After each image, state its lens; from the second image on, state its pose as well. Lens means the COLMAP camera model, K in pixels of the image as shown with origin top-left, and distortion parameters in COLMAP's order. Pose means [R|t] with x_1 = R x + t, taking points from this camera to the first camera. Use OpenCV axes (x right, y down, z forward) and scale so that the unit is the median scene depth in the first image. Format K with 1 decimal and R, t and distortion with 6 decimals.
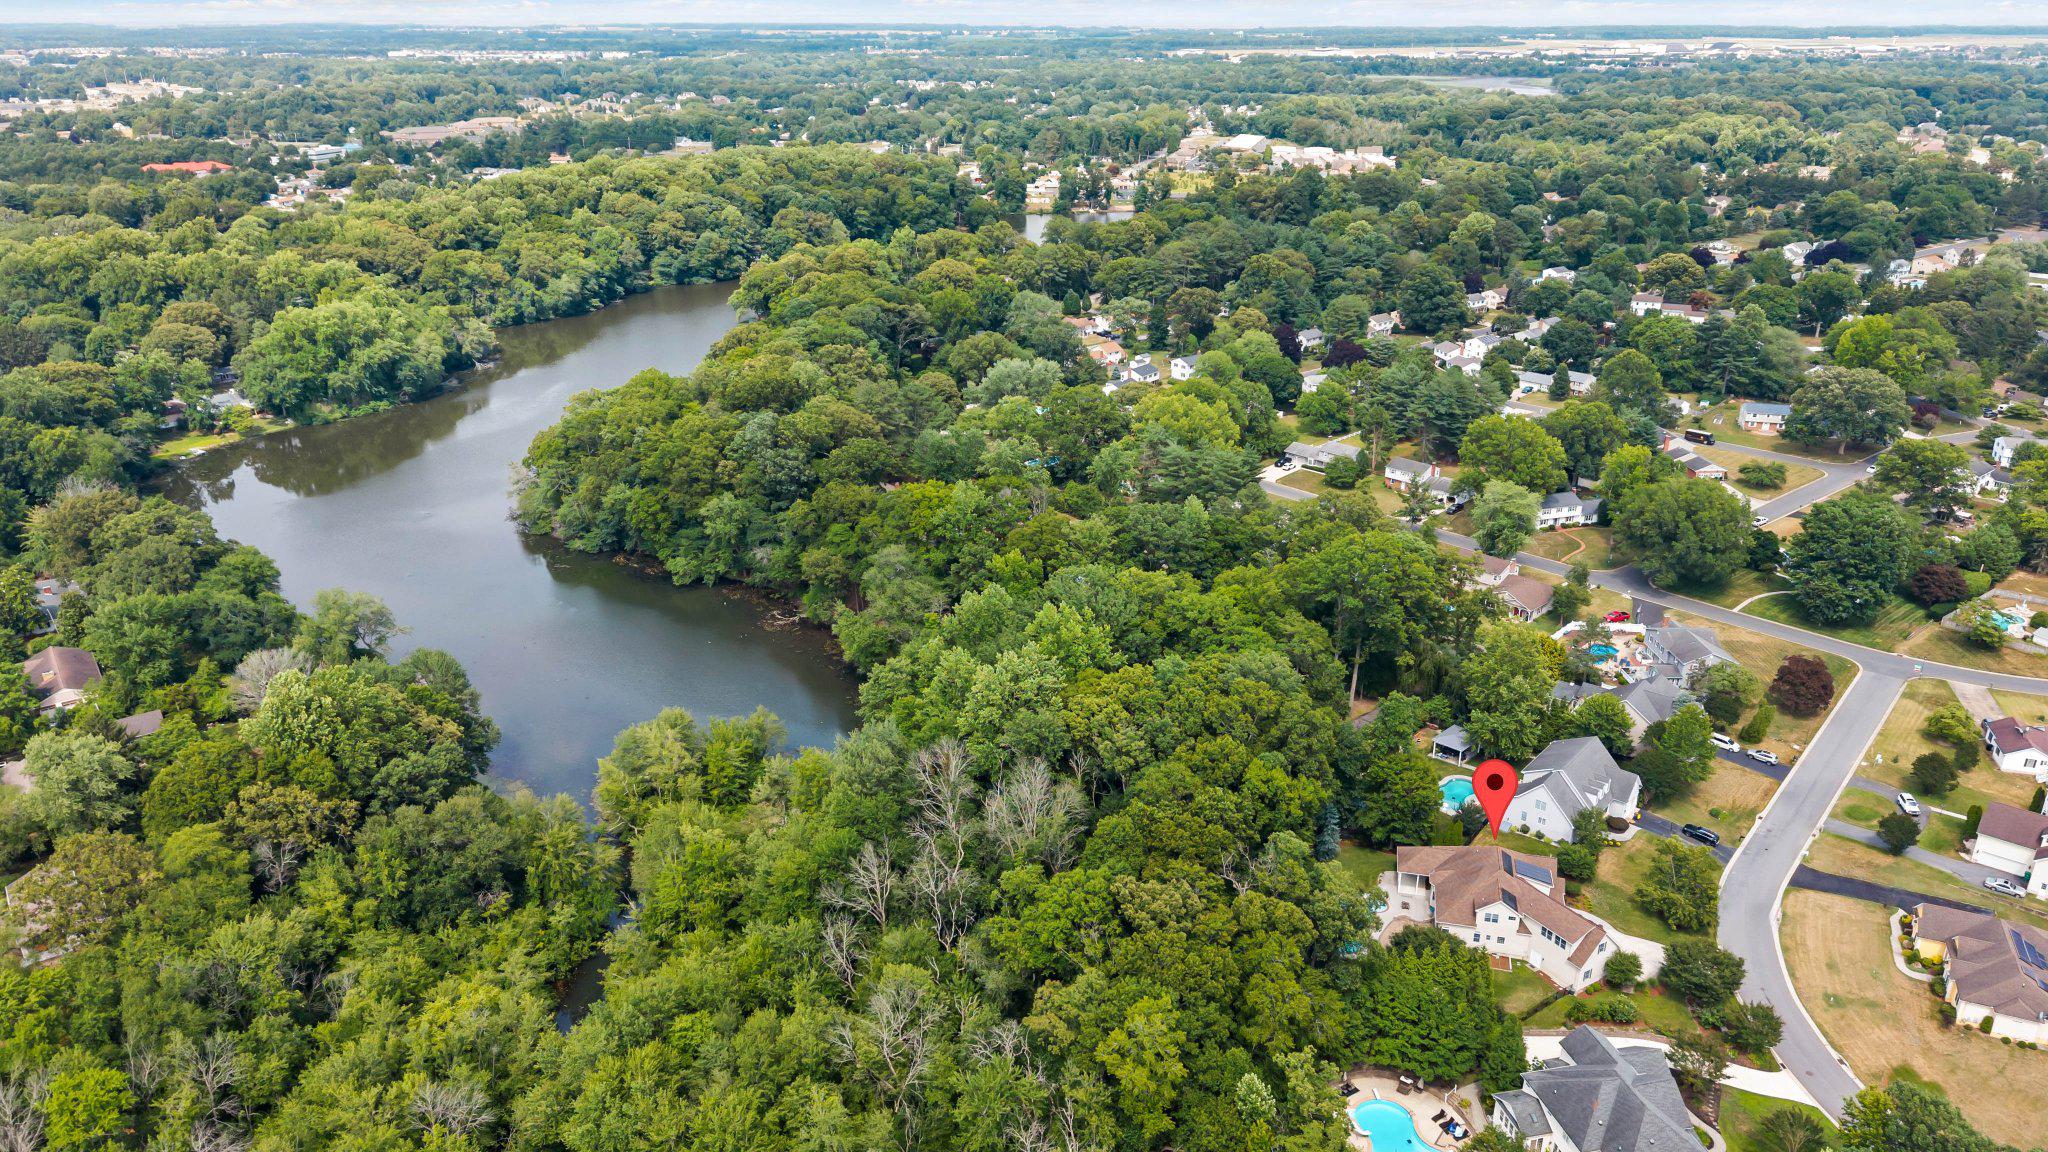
lens RADIAL K [[1411.6, 0, 1024.0], [0, 1411.6, 576.0], [0, 0, 1]] dist [0.029879, -0.028003]
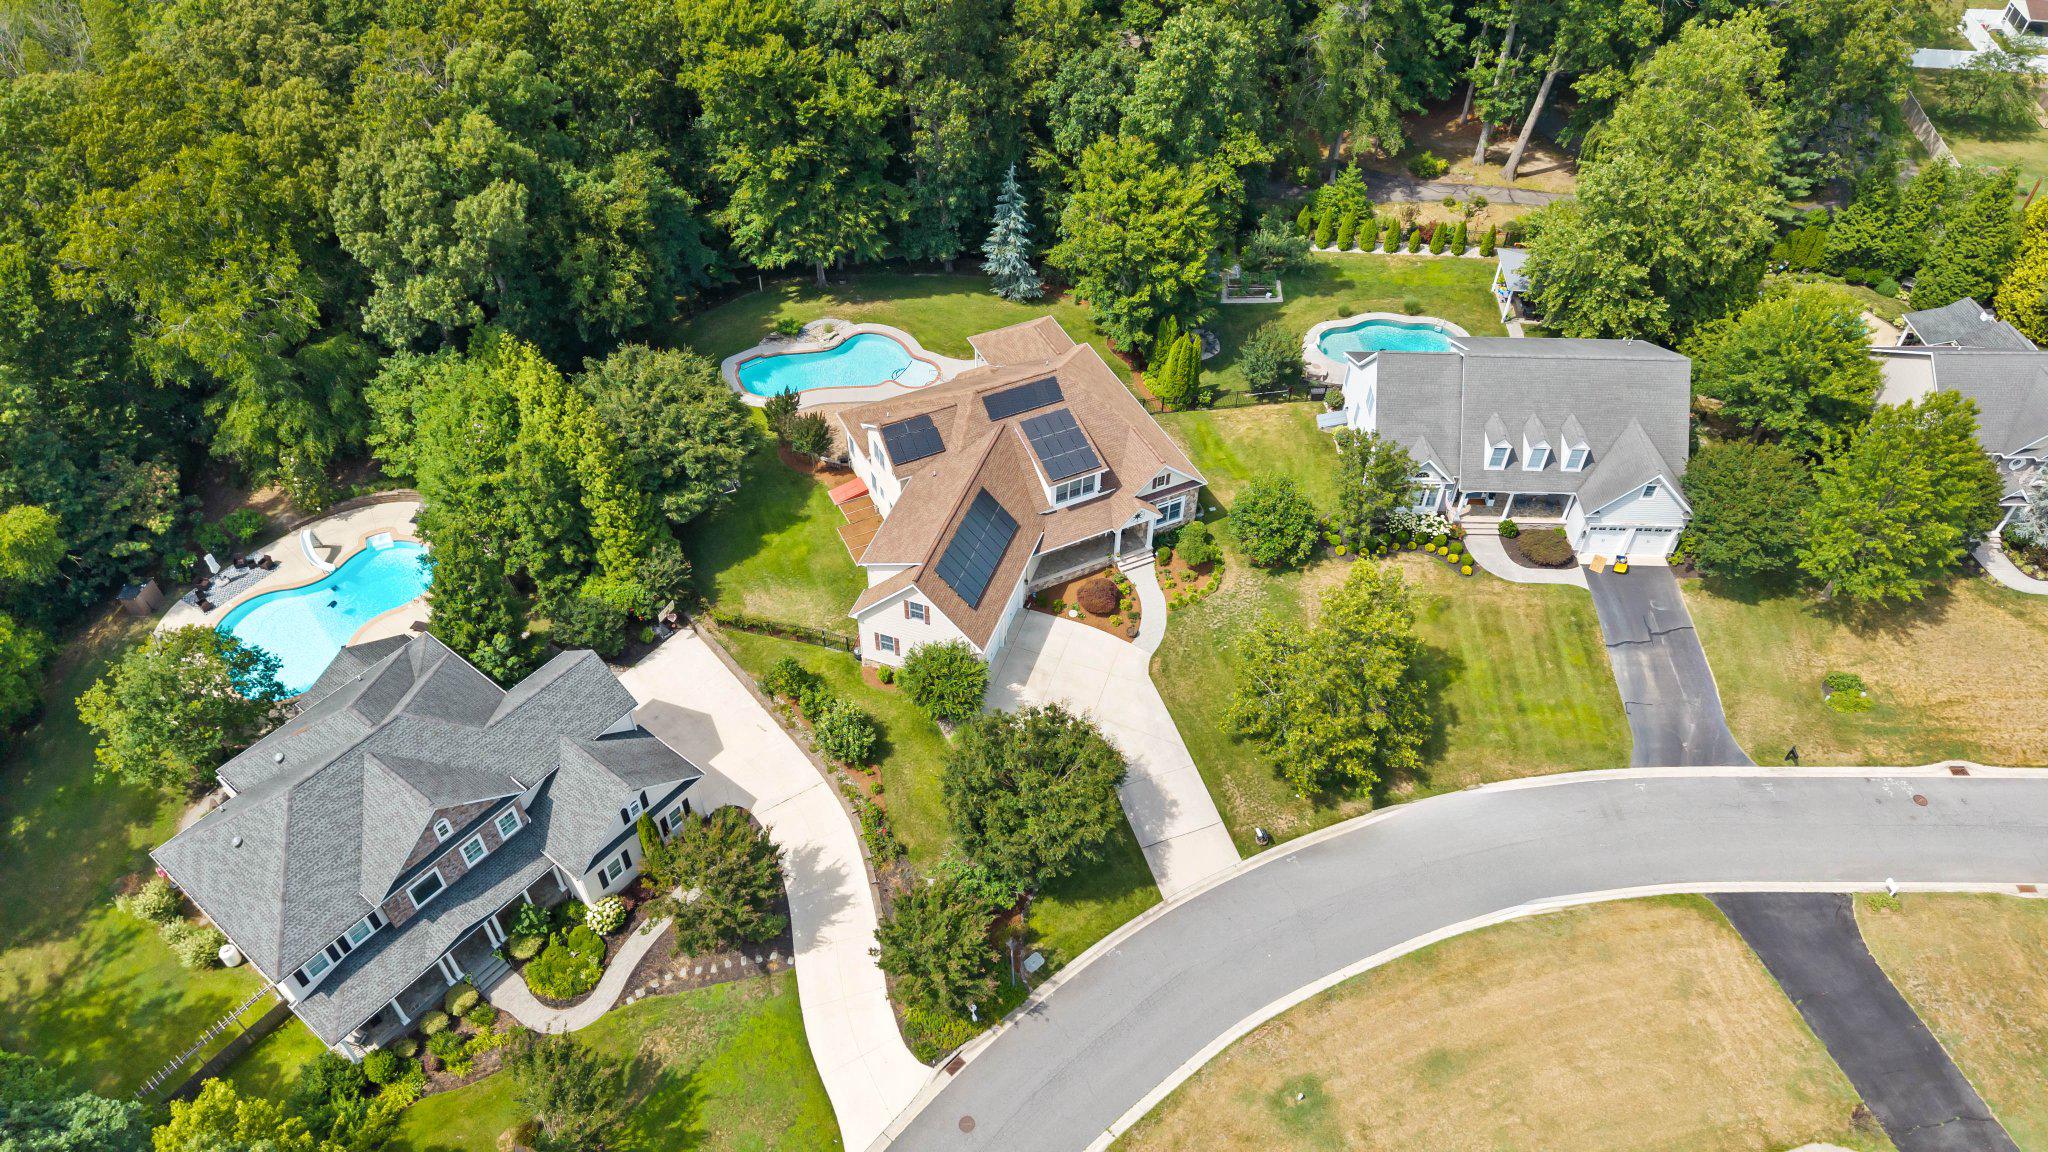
lens RADIAL K [[1362.2, 0, 1024.2], [0, 1362.2, 608.0], [0, 0, 1]] dist [0.035491, -0.032702]
pose [[0.636110, 0.561007, -0.529751, 0.421956], [-0.301482, 0.812695, 0.498633, 0.028729], [0.710263, -0.157475, 0.686097, 0.482802]]
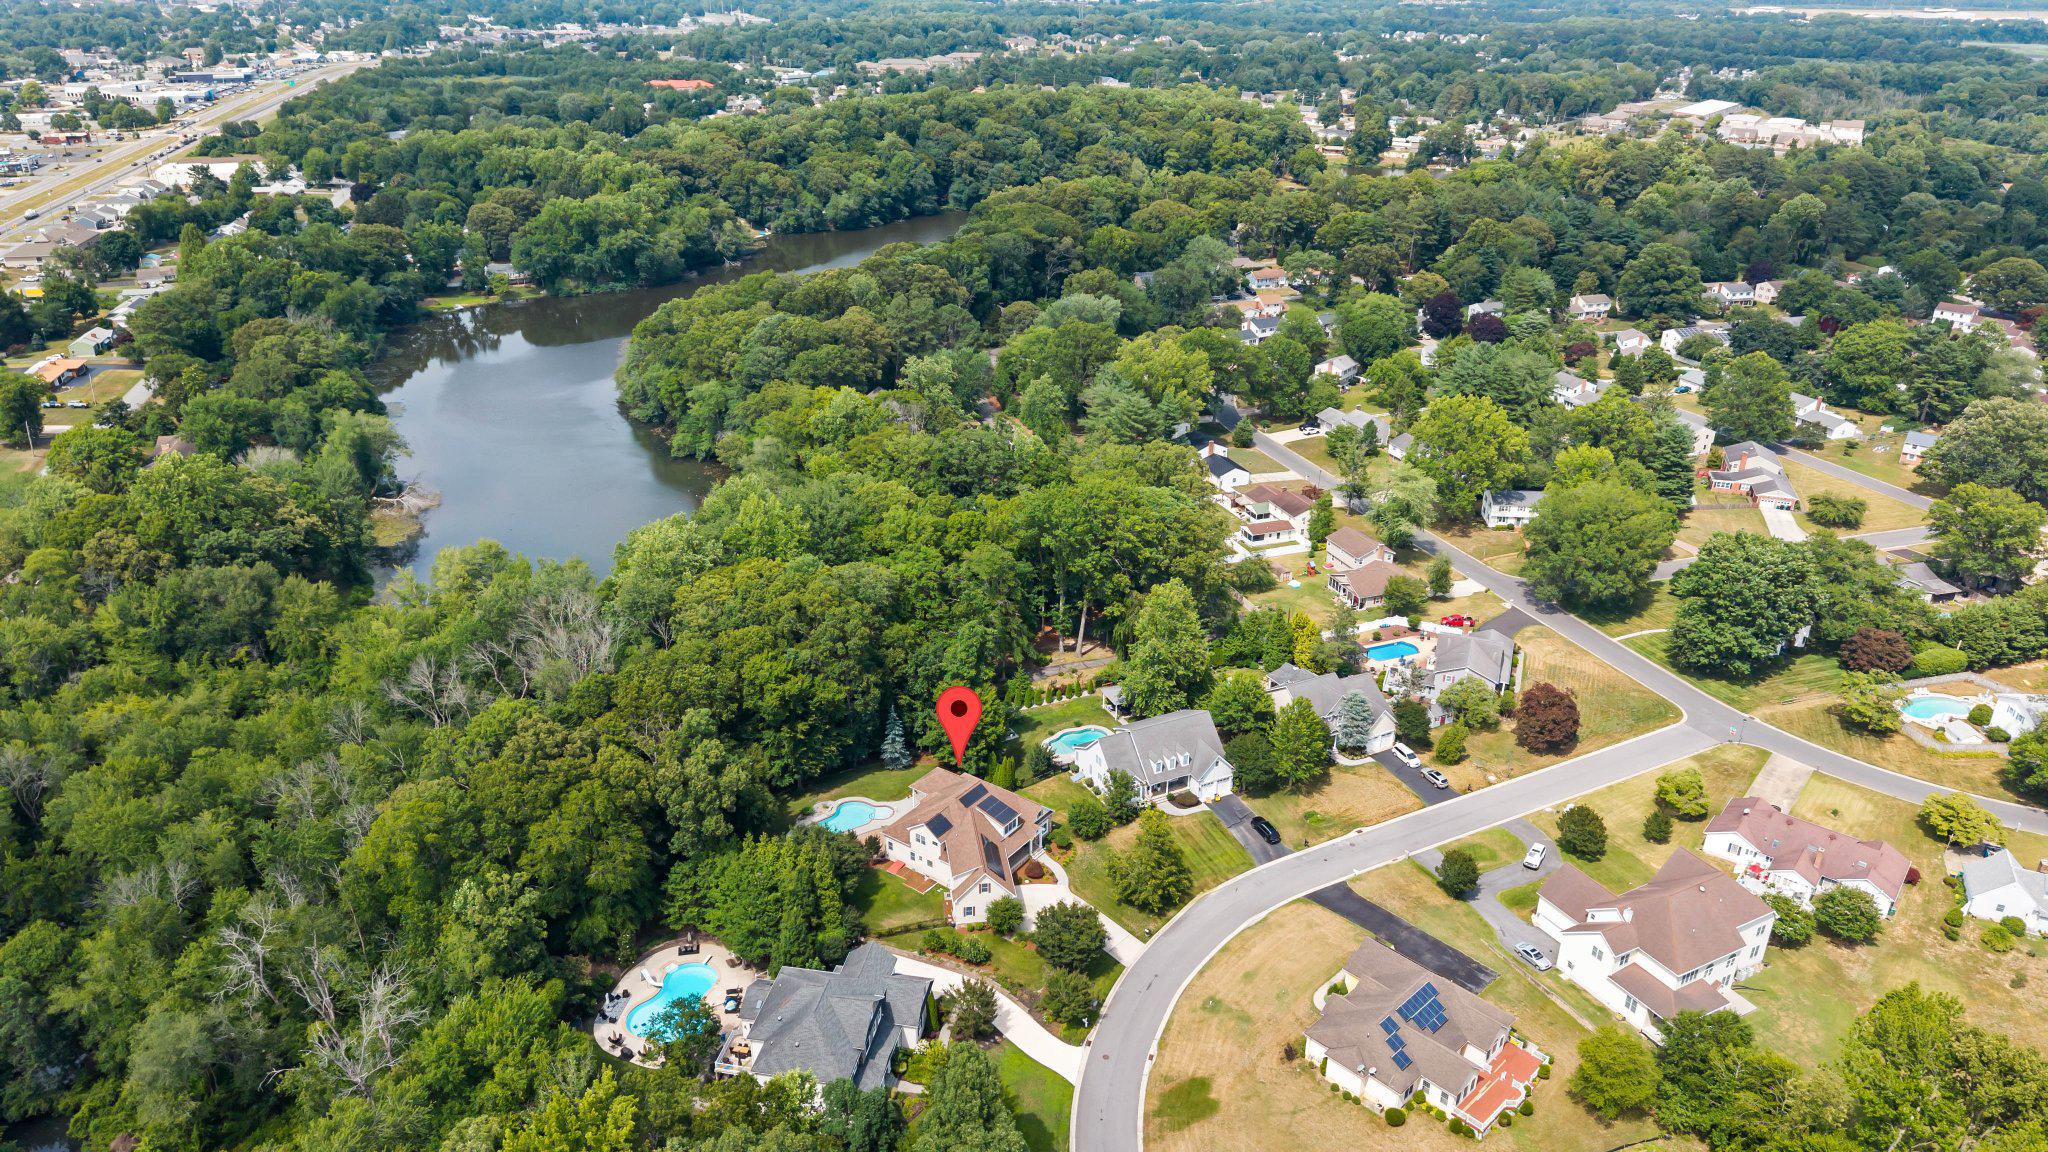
lens RADIAL K [[1379.5, 0, 1027.2], [0, 1379.5, 582.5], [0, 0, 1]] dist [0.039832, -0.041022]
pose [[0.925663, 0.166778, -0.339606, 0.476832], [-0.152374, 0.985922, 0.068852, -0.015276], [0.346308, -0.011986, 0.938044, 0.063558]]
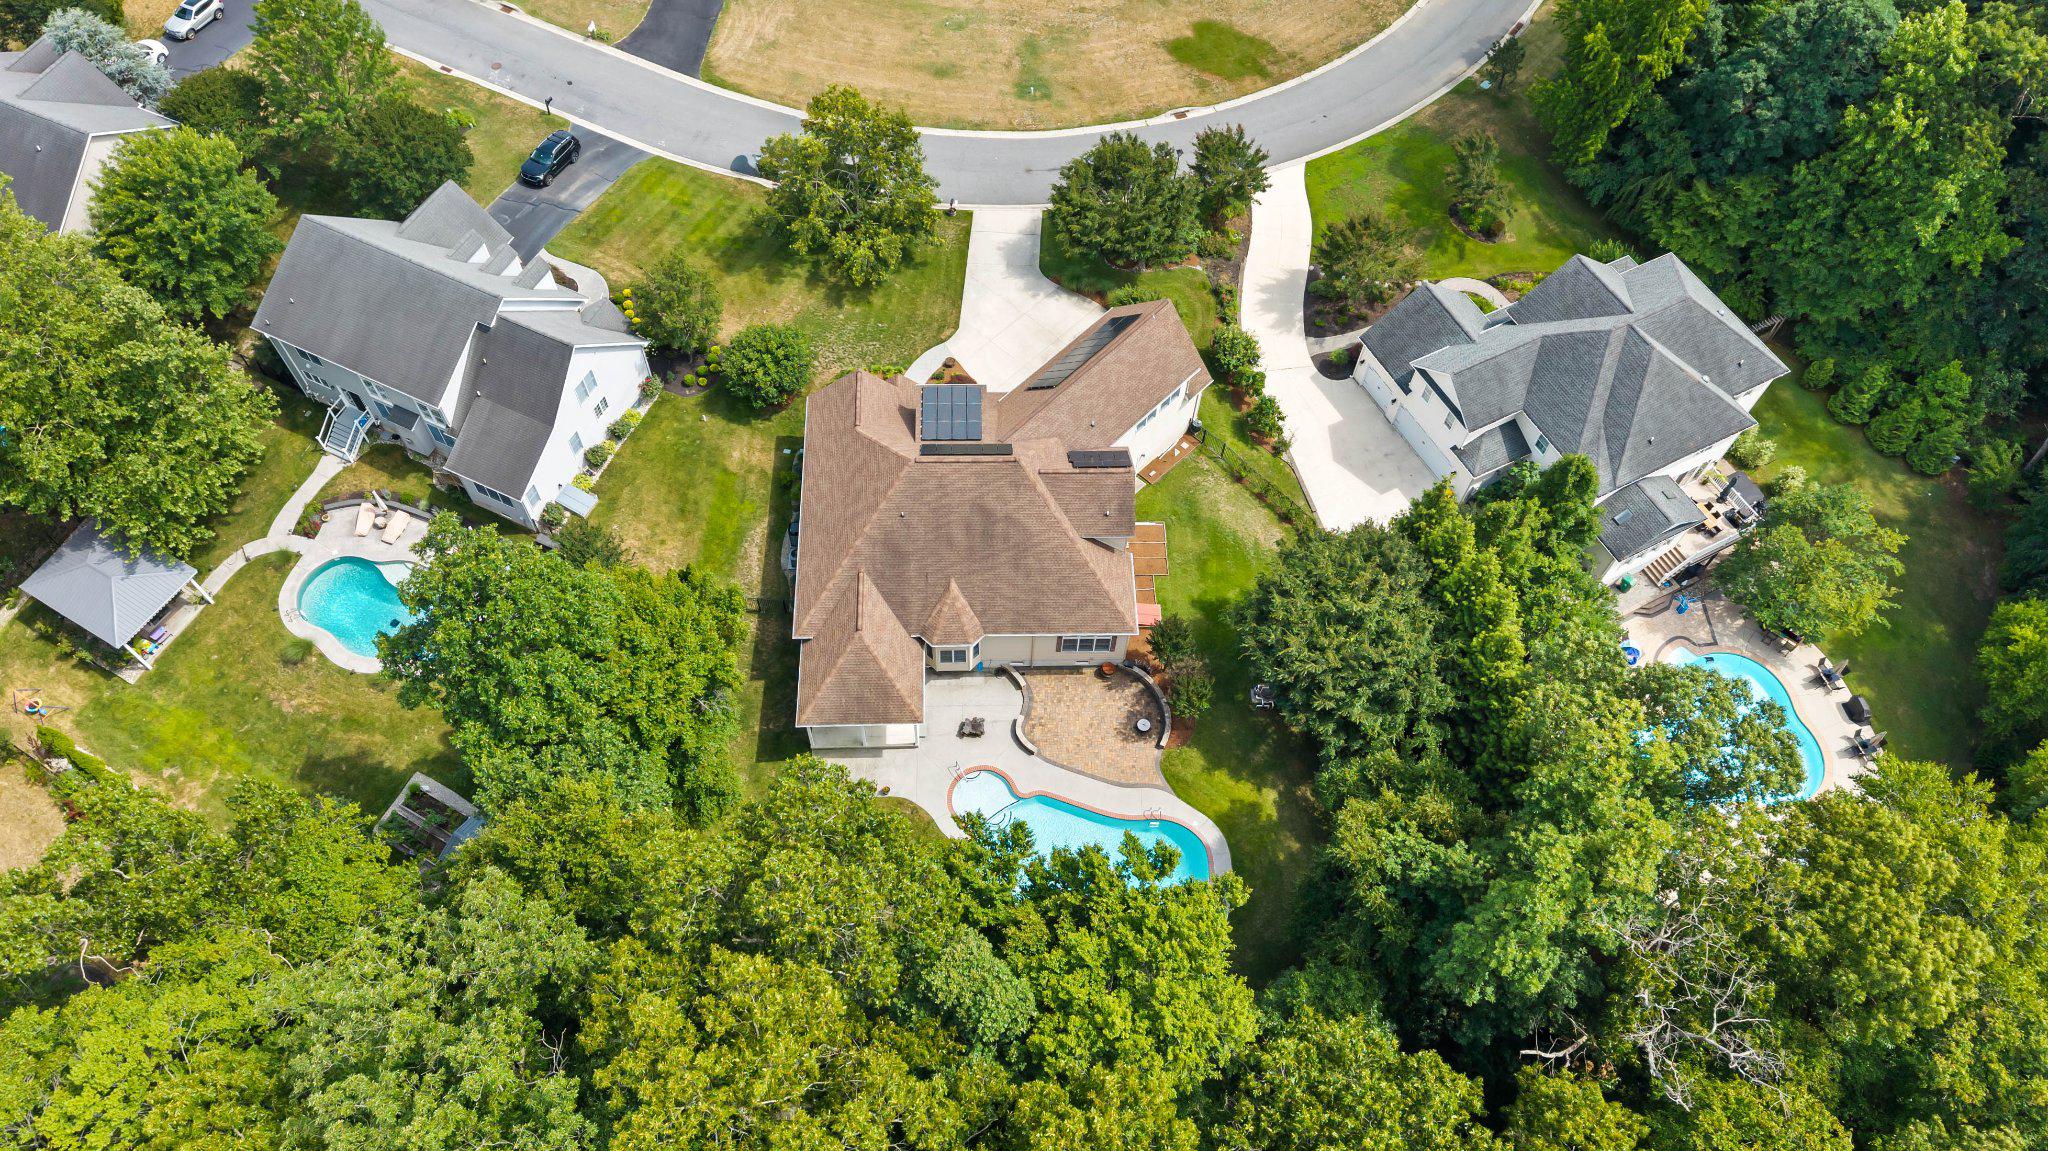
lens RADIAL K [[1440.0, 0, 1036.8], [0, 1440.0, 569.2], [0, 0, 1]] dist [0.035185, -0.047980]
pose [[-0.270259, -0.830473, 0.487109, 0.076515], [0.333450, 0.393886, 0.856542, -0.087397], [-0.903201, 0.393914, 0.170470, 0.644279]]
